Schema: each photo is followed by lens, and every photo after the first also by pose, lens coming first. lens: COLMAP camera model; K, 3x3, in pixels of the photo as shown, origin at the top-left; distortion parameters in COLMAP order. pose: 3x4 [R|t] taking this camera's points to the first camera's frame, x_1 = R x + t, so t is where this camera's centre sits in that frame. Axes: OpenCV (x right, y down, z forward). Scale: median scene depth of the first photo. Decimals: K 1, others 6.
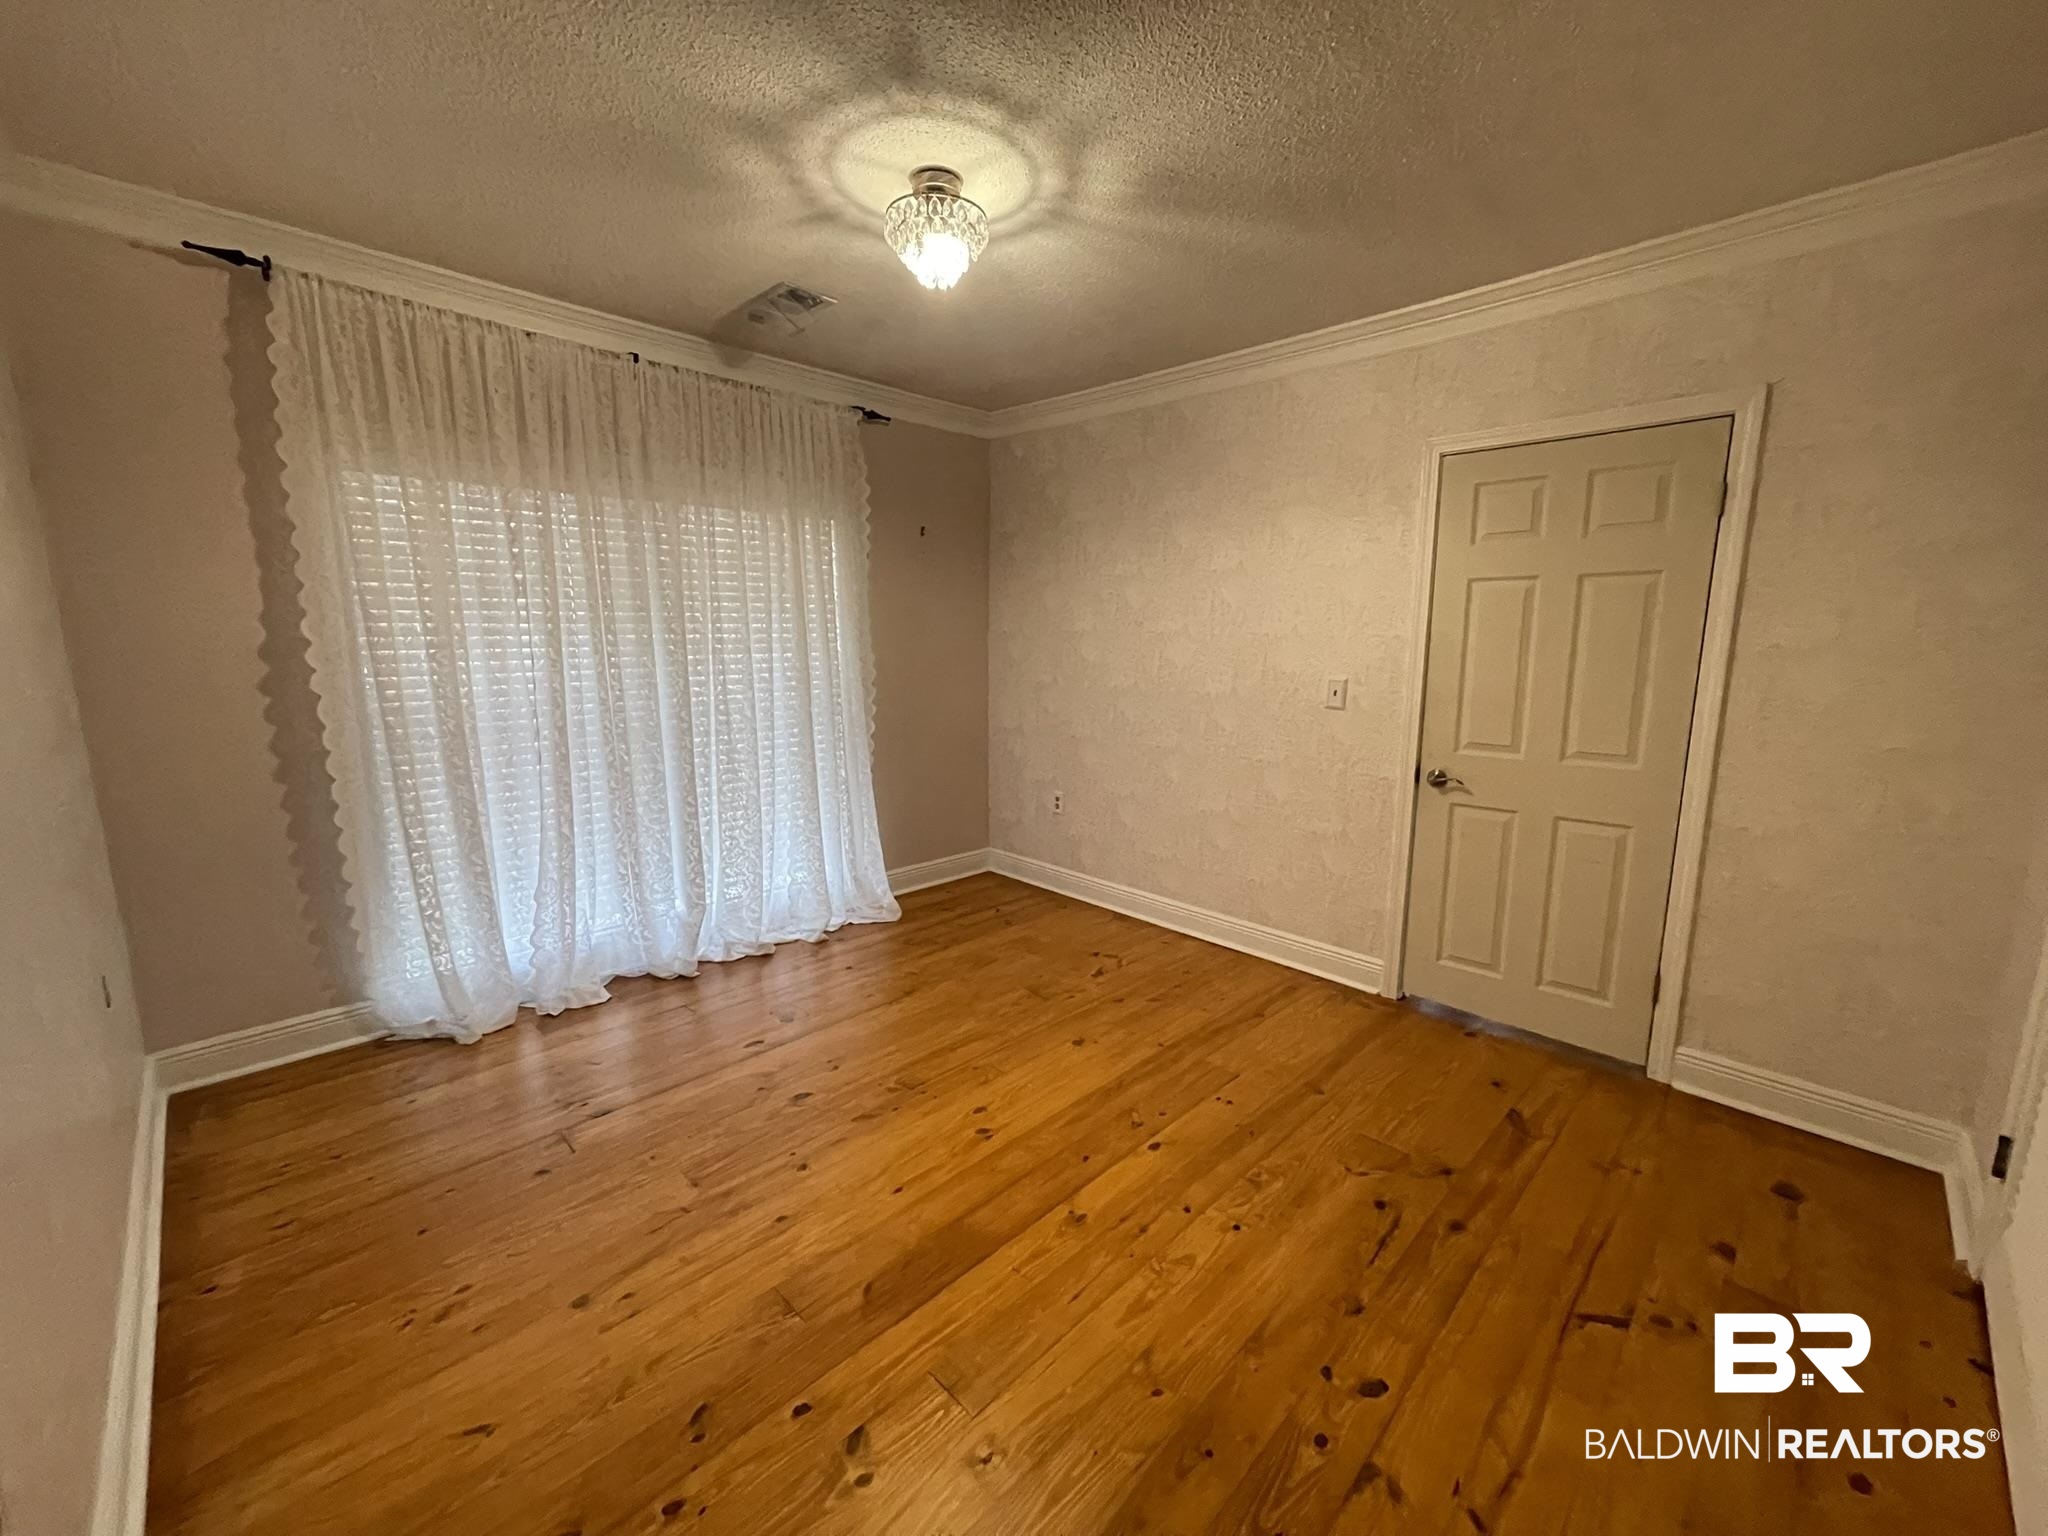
lens RADIAL K [[819.7, 0, 1018.6], [0, 819.7, 769.9], [0, 0, 1]] dist [-0.003430, 0.000989]
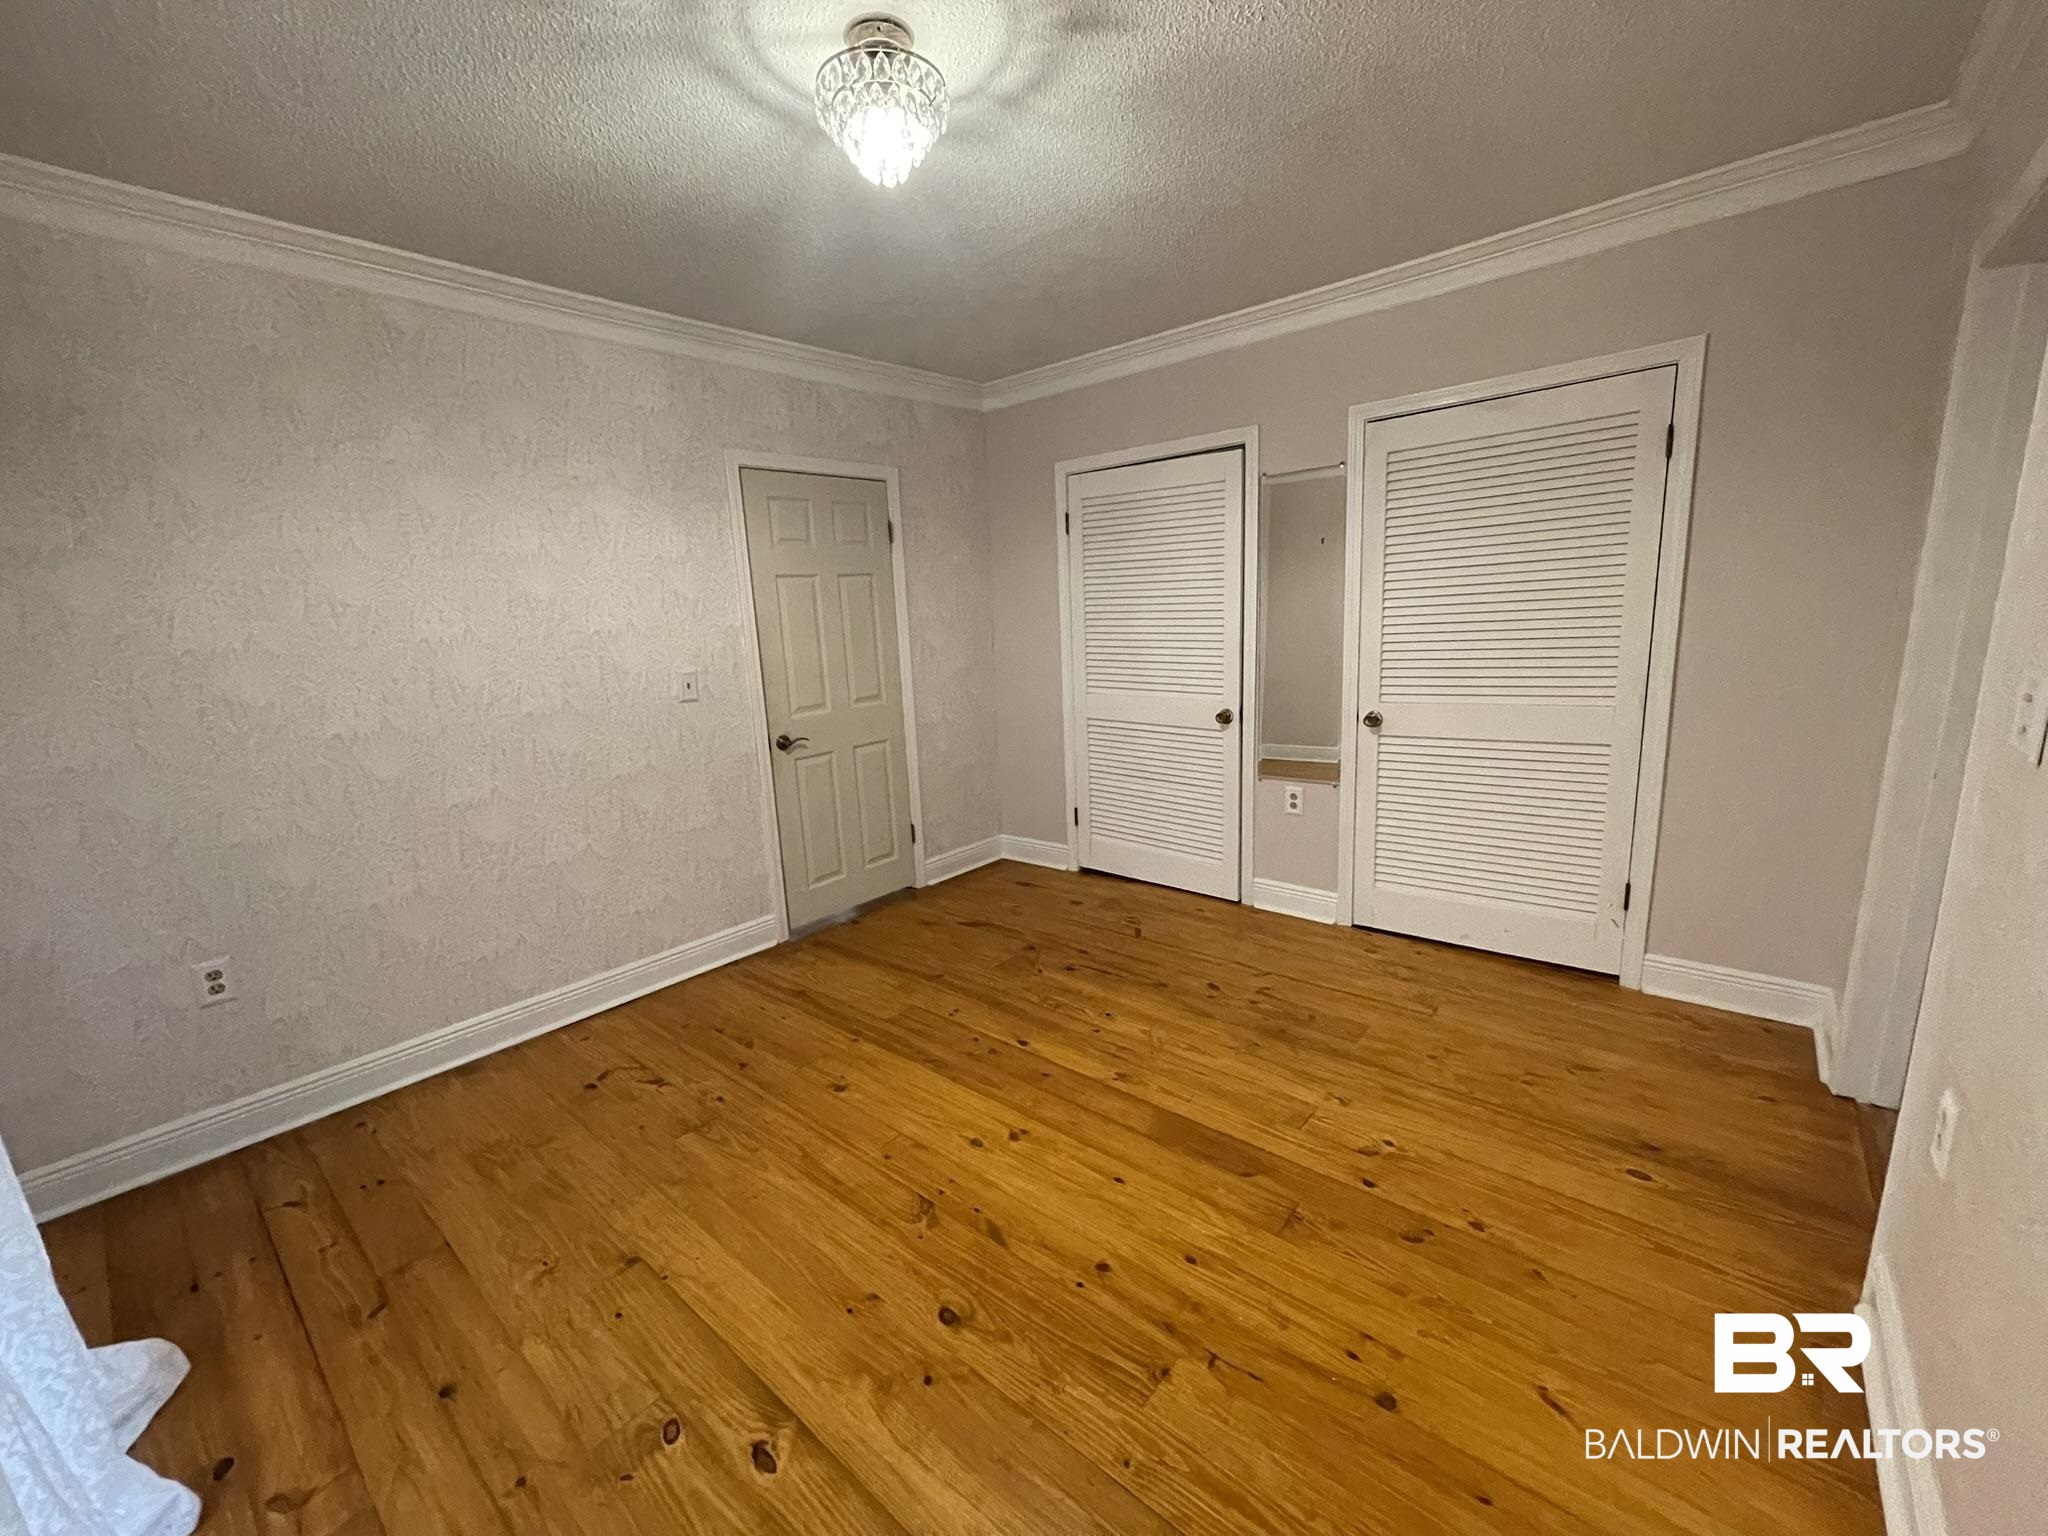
lens RADIAL K [[819.7, 0, 1018.2], [0, 819.7, 767.7], [0, 0, 1]] dist [-0.003430, 0.000989]
pose [[-0.073925, -0.195346, 0.977944, -0.787828], [0.217219, 0.953929, 0.206969, -0.145150], [-0.973320, 0.227728, -0.028086, 0.816643]]
